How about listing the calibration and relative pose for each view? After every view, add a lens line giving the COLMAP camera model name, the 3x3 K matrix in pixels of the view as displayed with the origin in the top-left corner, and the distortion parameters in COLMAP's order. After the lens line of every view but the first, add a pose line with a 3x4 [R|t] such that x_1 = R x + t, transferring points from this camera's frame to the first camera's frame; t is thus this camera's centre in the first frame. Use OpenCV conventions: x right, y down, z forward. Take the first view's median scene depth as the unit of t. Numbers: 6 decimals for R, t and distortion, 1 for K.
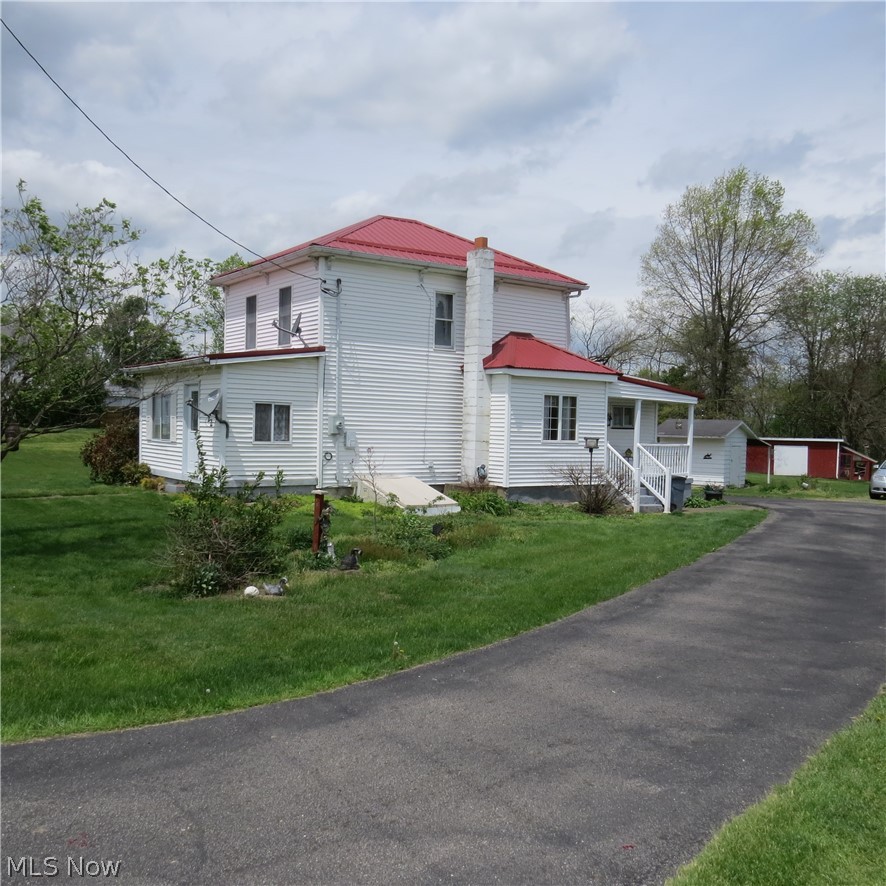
lens RADIAL K [[869.0, 0, 442.8], [0, 869.0, 459.6], [0, 0, 1]] dist [-0.004237, -0.006001]
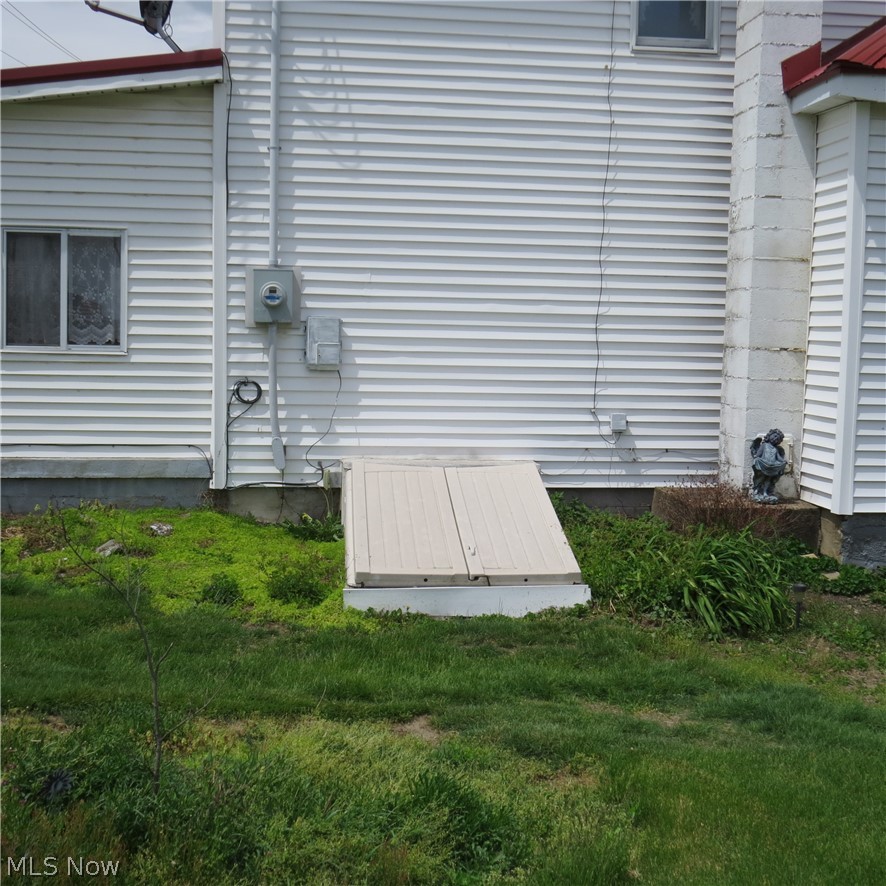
lens RADIAL K [[1280.7, 0, 443.0], [0, 1280.7, 443.0], [0, 0, 1]] dist [-0.021270, -0.003645]
pose [[0.874855, 0.034807, -0.483133, 0.165029], [-0.017034, 0.999009, 0.041128, -0.005882], [0.484085, -0.027752, 0.874581, 0.608416]]
